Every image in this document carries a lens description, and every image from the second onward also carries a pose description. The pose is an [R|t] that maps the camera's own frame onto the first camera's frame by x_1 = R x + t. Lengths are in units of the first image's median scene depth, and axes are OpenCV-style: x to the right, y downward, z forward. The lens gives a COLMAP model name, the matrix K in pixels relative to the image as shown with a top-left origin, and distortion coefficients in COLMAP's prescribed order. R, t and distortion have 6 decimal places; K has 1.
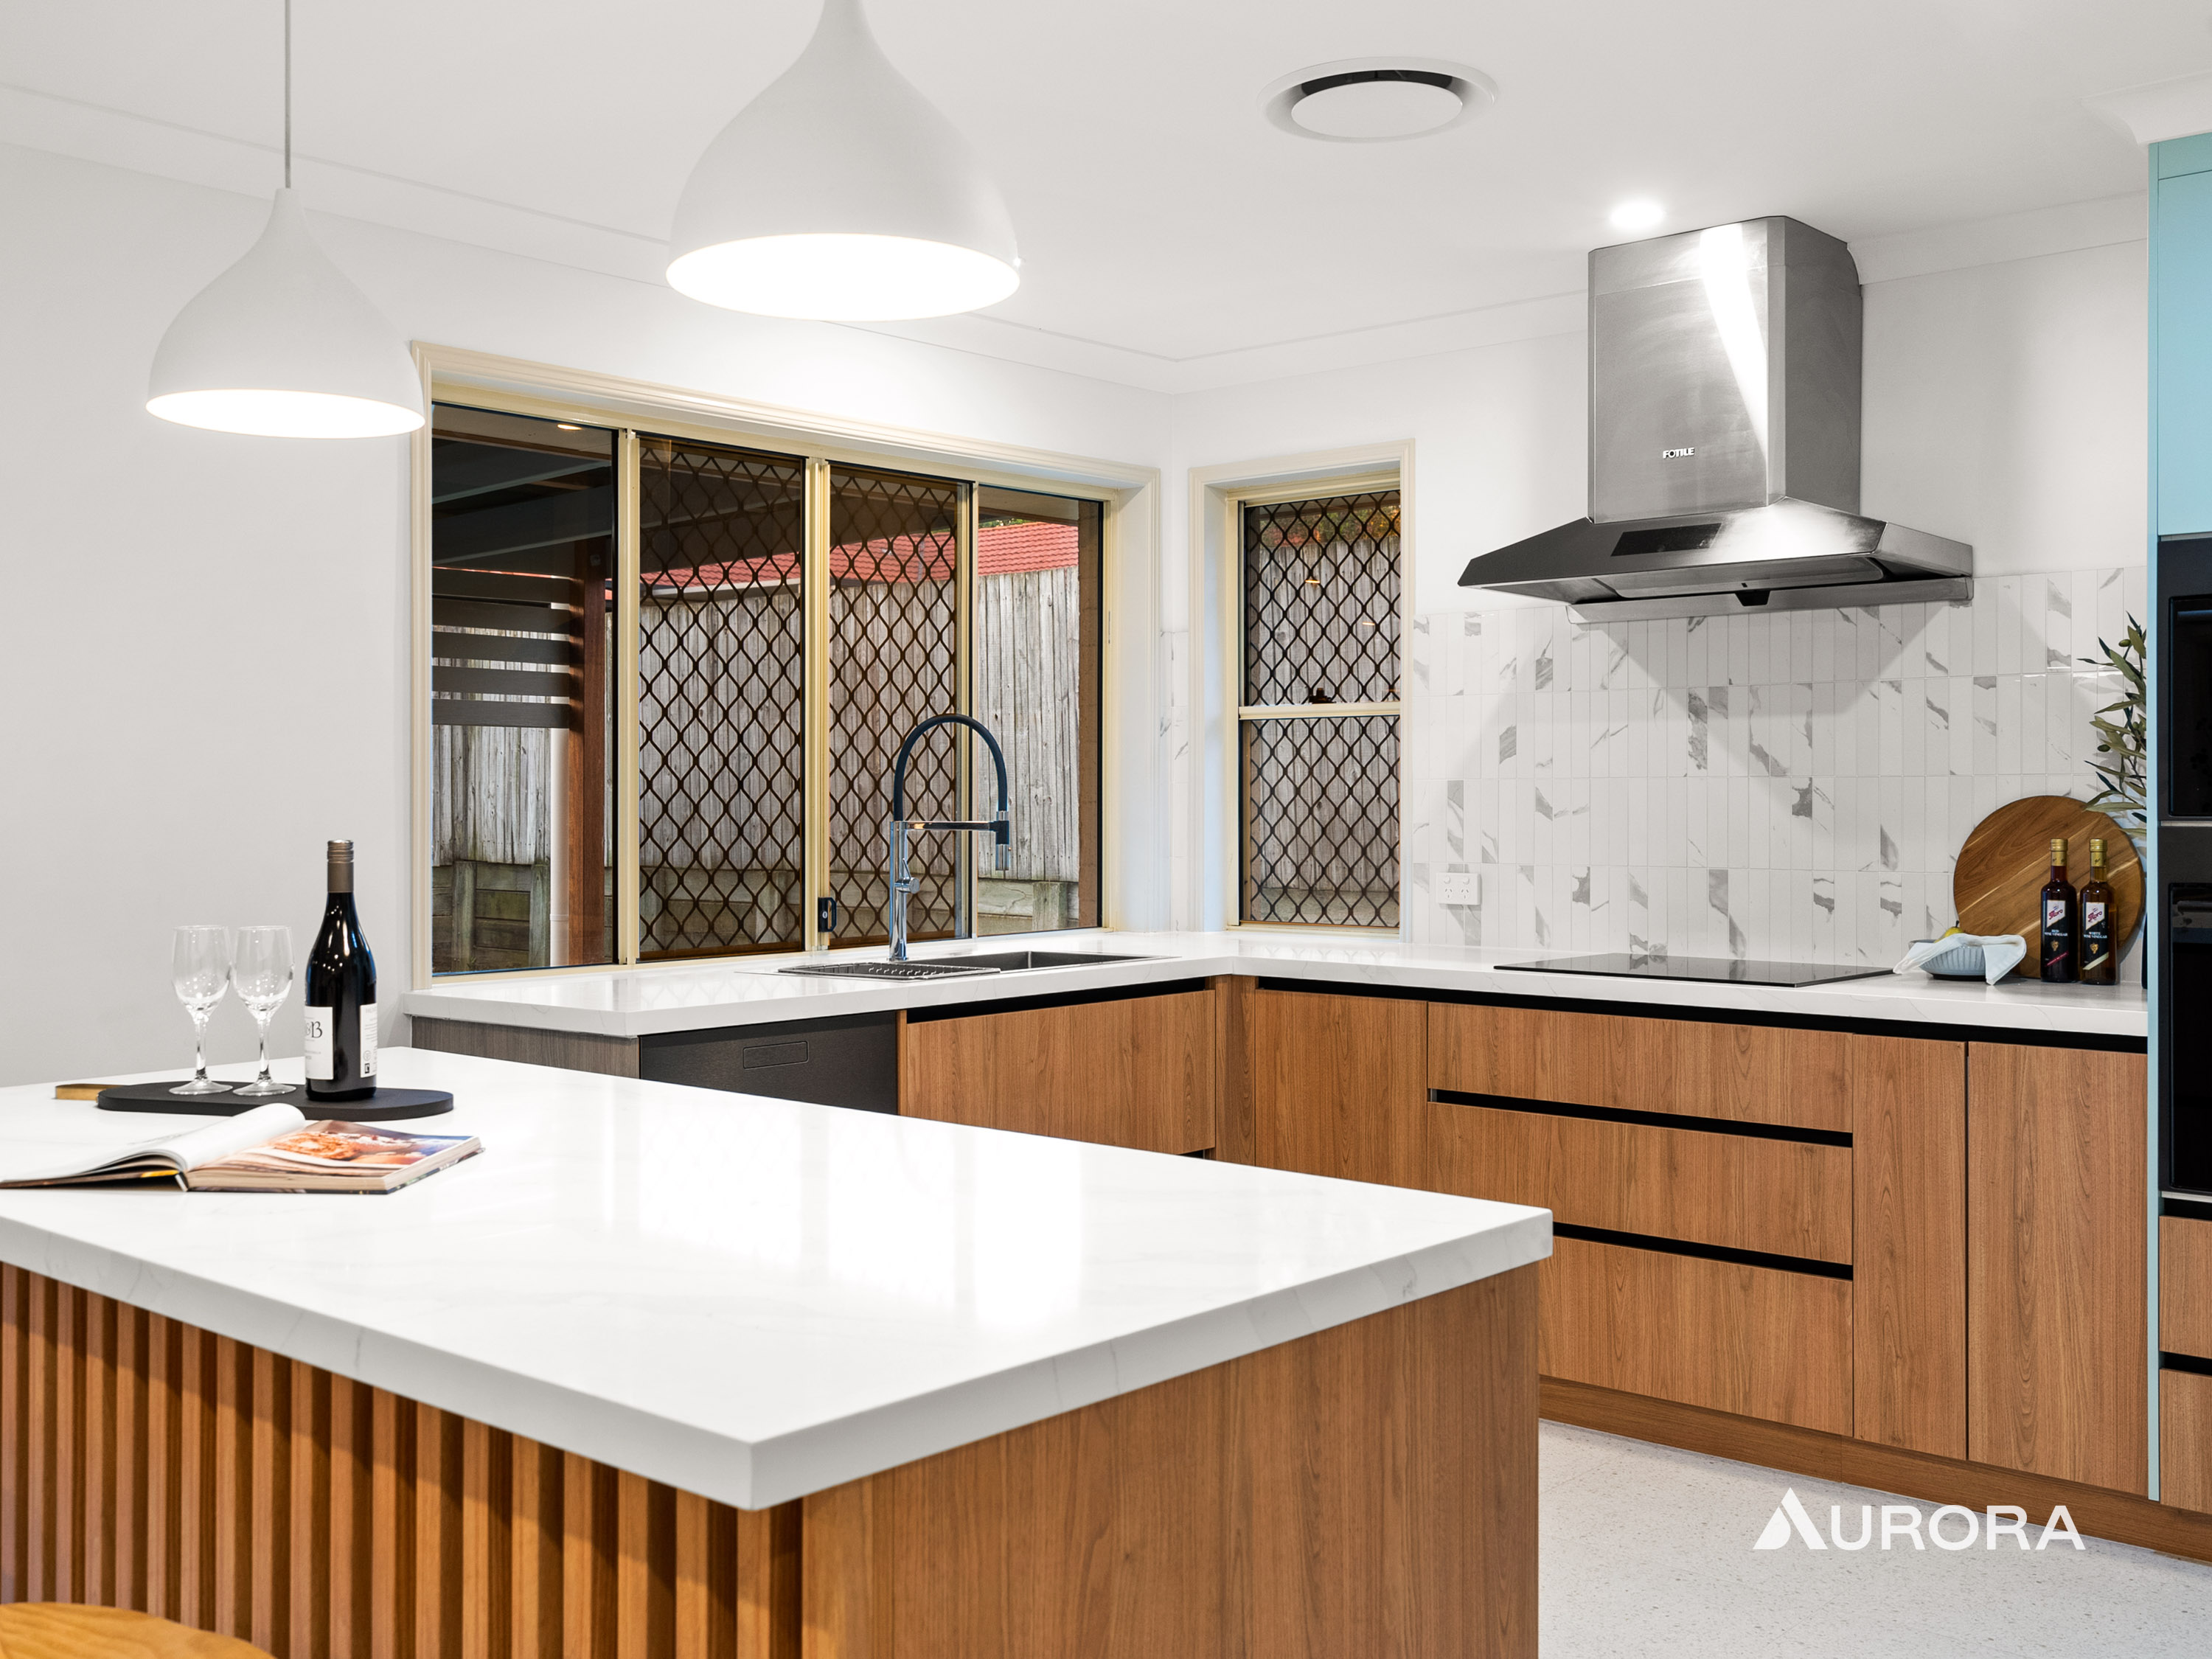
lens RADIAL K [[2143.3, 0, 1120.2], [0, 2143.3, 770.7], [0, 0, 1]] dist [0.003067, 0.000000]
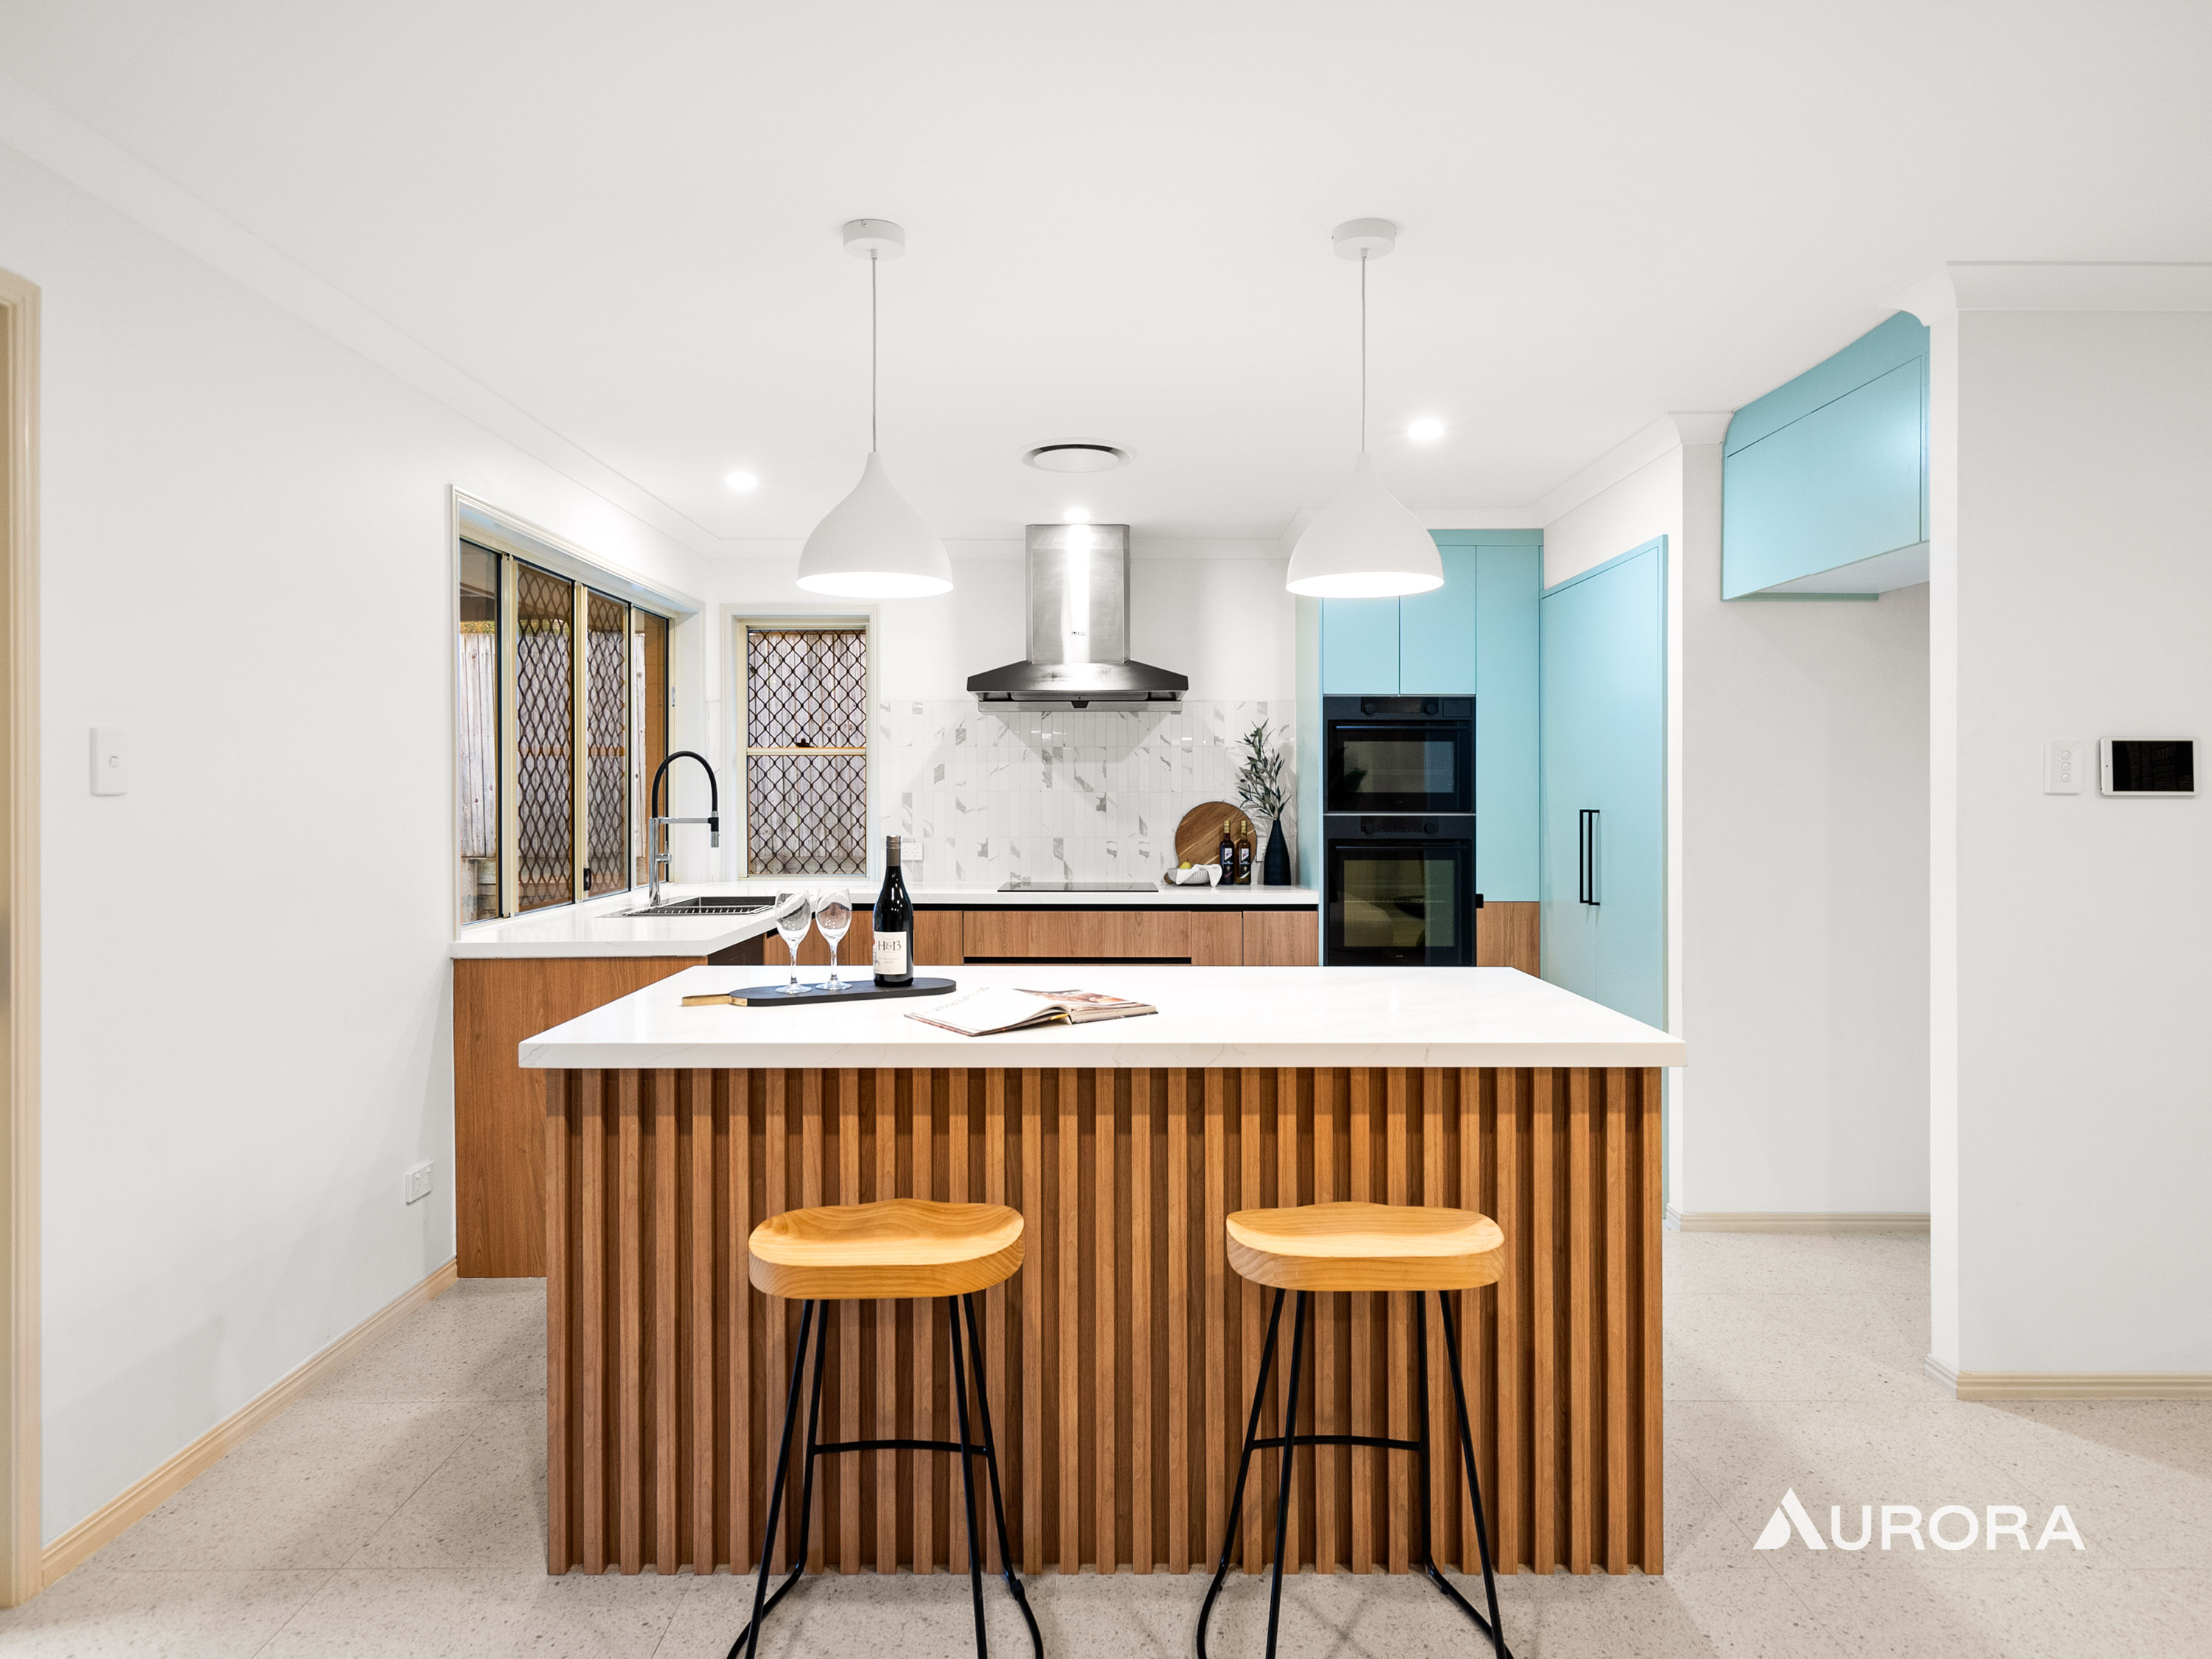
lens RADIAL K [[1301.6, 0, 1104.2], [0, 1301.6, 773.3], [0, 0, 1]] dist [-0.000091, 0.000797]
pose [[0.749510, 0.011820, 0.661888, -0.512575], [-0.009811, 0.999929, -0.006747, -0.006876], [-0.661920, -0.001437, 0.749573, 0.057432]]
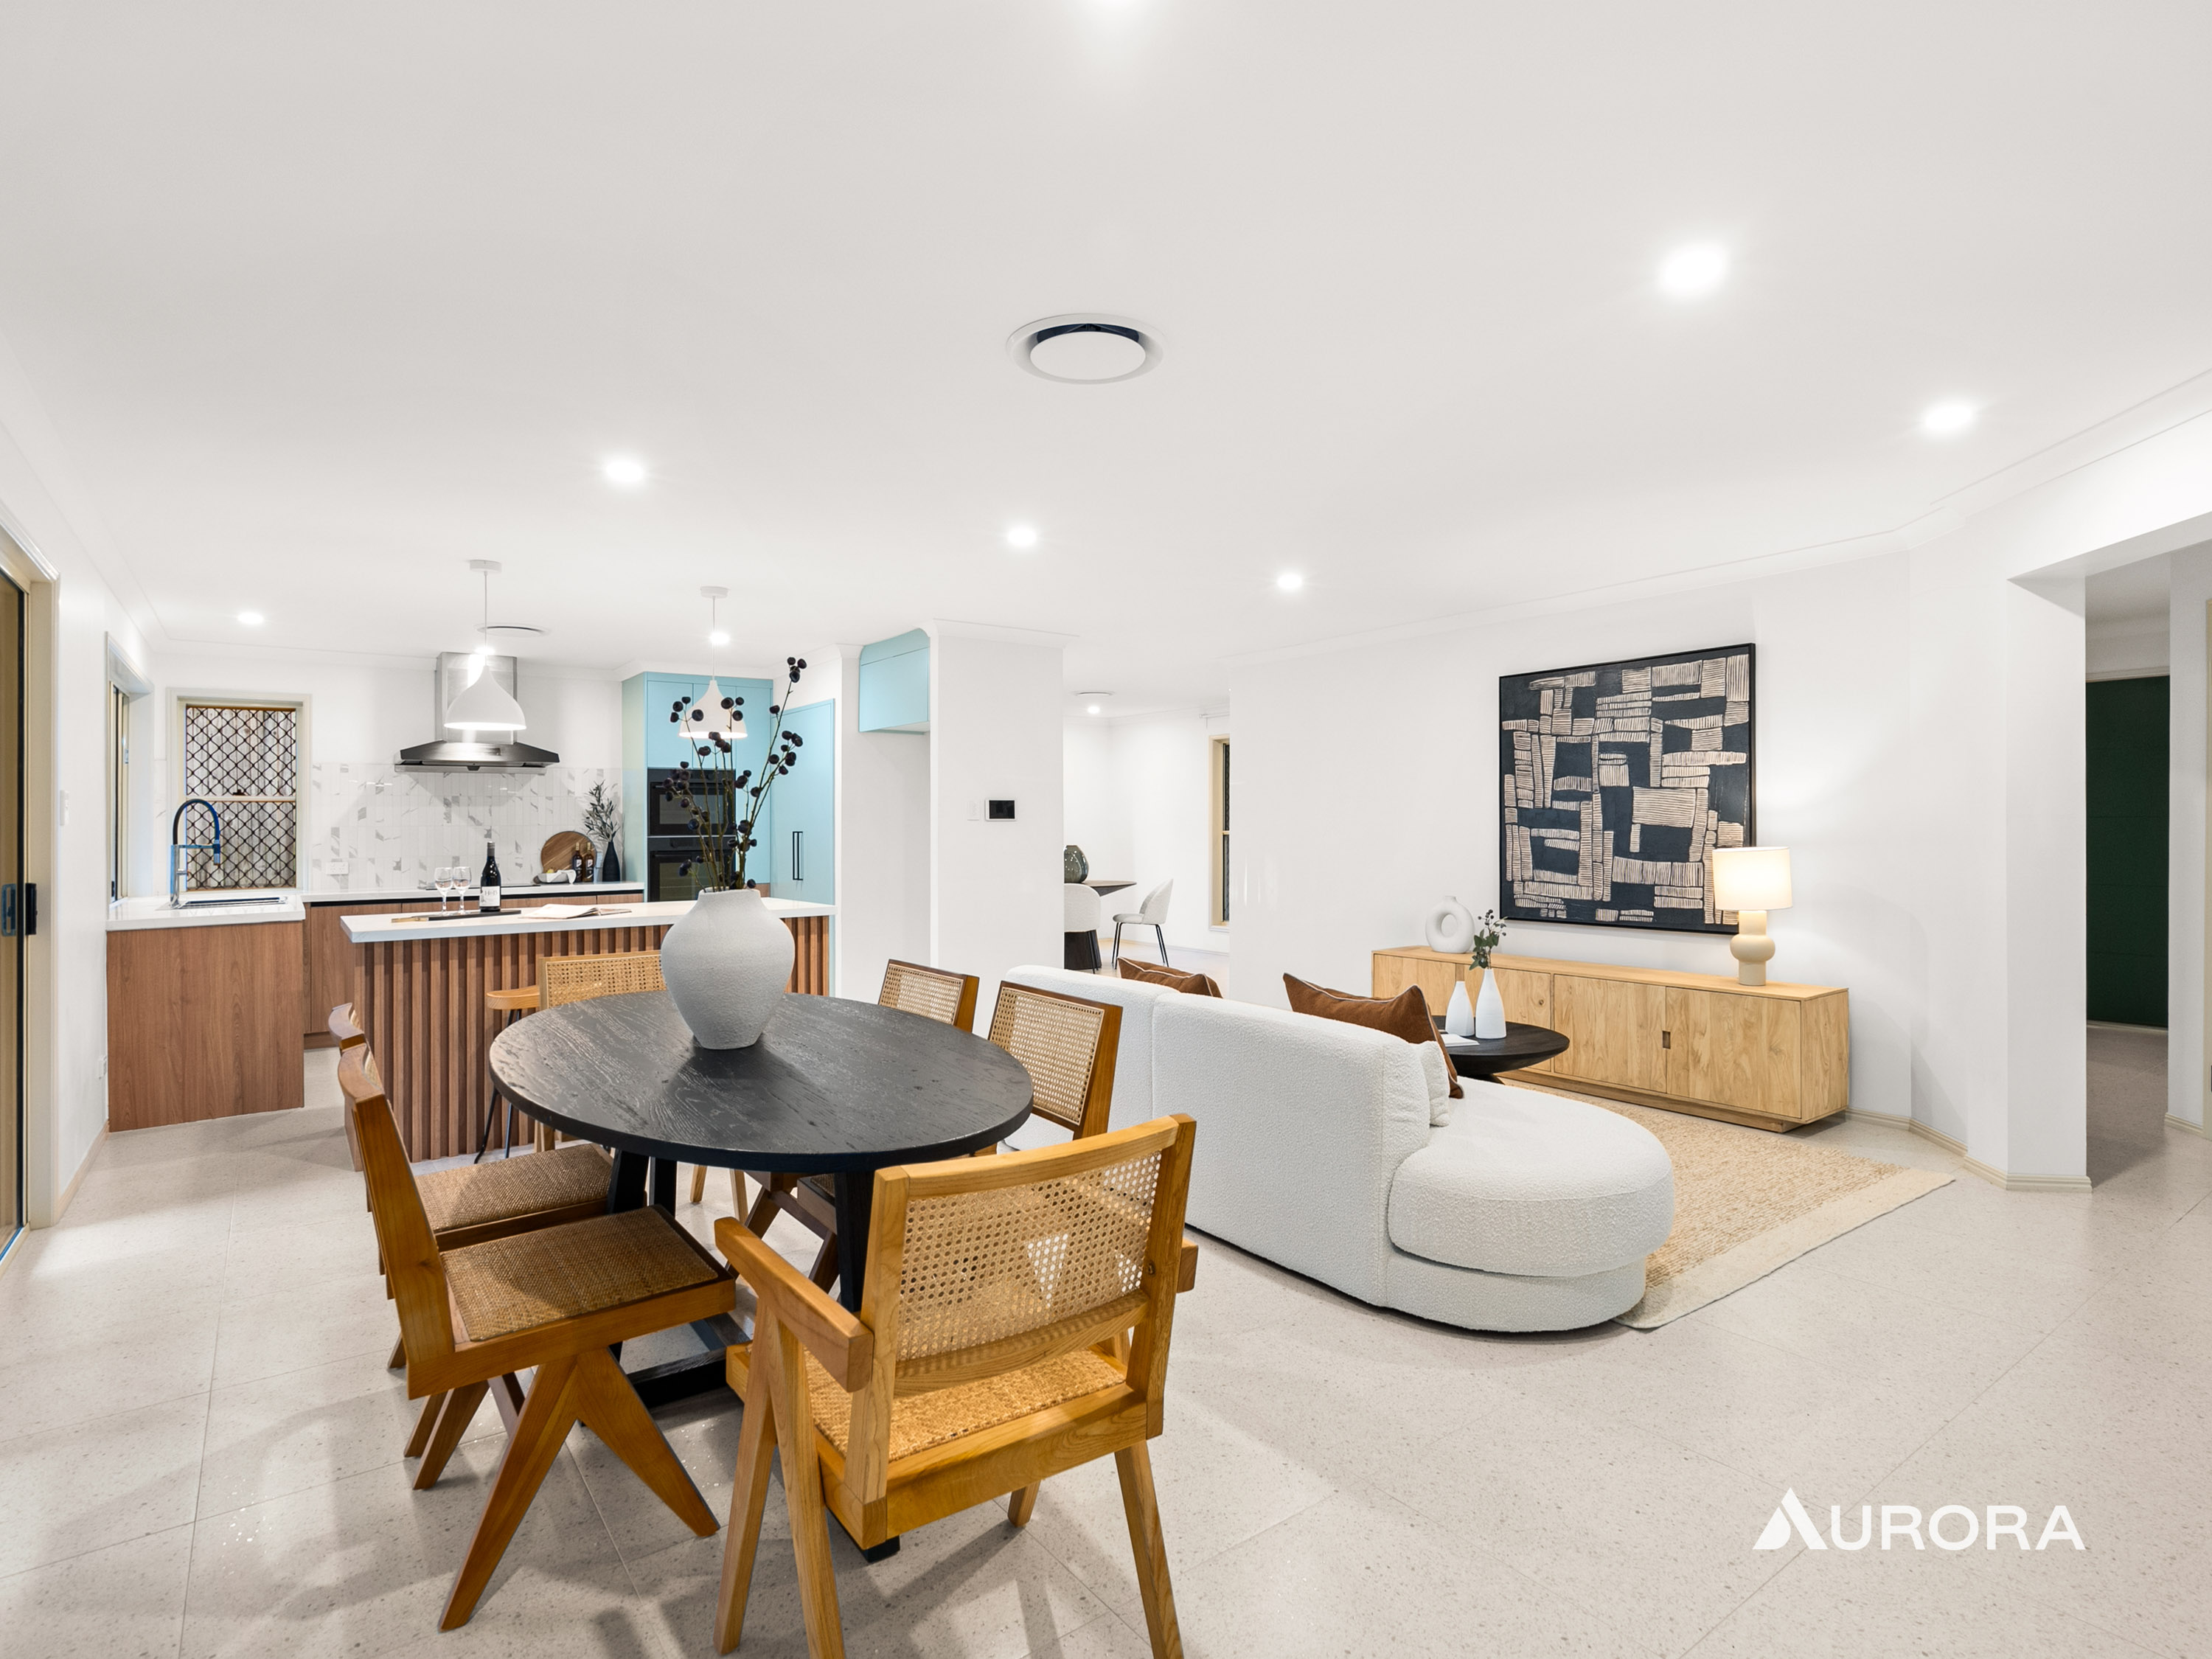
lens RADIAL K [[1140.1, 0, 1123.1], [0, 1140.1, 799.0], [0, 0, 1]] dist [-0.011322, 0.006254]
pose [[0.200733, 0.023066, 0.979374, -1.144576], [-0.000880, 0.999727, -0.023365, 0.001629], [-0.979646, 0.003828, 0.200699, -0.258968]]
